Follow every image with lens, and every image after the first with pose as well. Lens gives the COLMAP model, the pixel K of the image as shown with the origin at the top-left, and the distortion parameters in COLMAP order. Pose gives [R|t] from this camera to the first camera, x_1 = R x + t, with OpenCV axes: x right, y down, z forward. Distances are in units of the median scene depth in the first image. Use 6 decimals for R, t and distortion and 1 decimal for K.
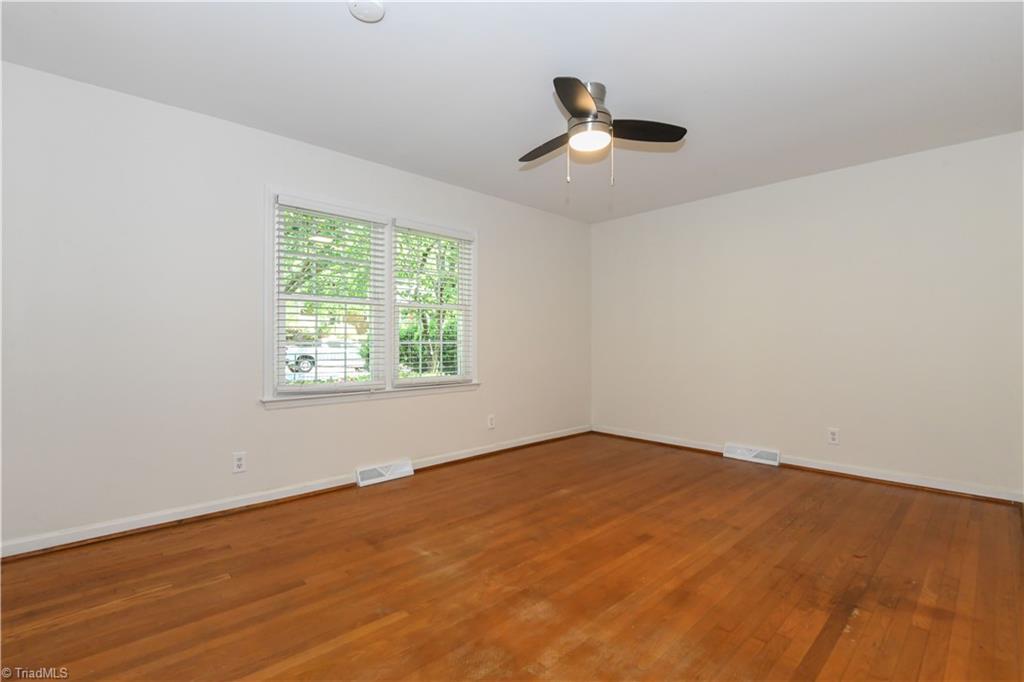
lens RADIAL K [[469.4, 0, 508.4], [0, 469.4, 342.0], [0, 0, 1]] dist [-0.001792, -0.000931]
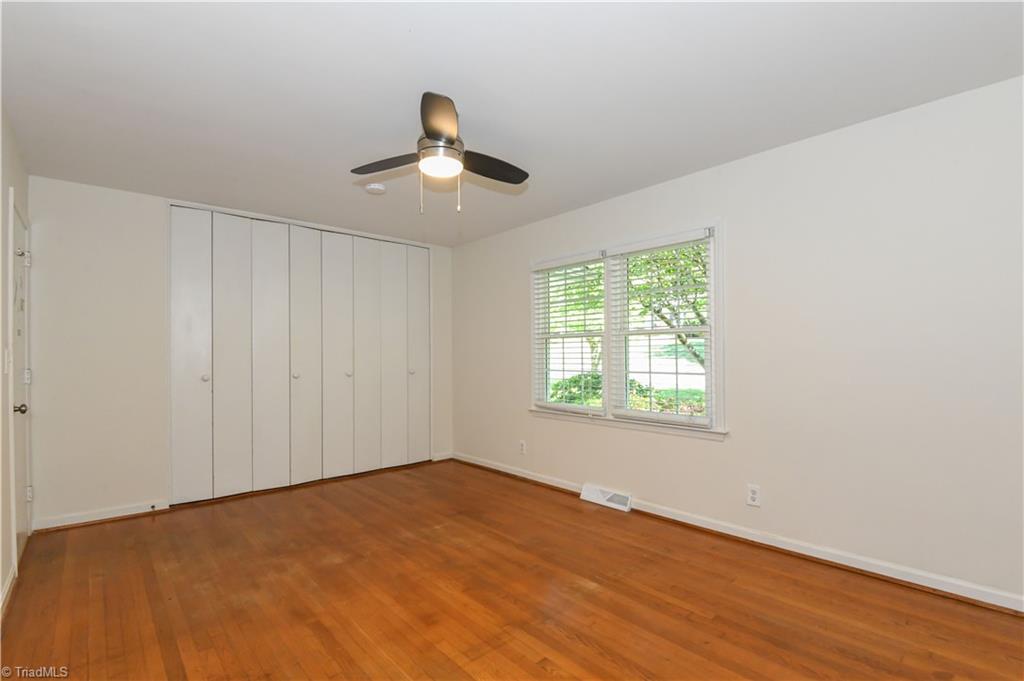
lens RADIAL K [[469.4, 0, 508.3], [0, 469.4, 346.0], [0, 0, 1]] dist [-0.001792, -0.000931]
pose [[-0.029868, -0.016011, -0.999426, 1.094775], [0.005119, 0.999856, -0.016171, -0.057944], [0.999541, -0.005599, -0.029781, 1.129950]]
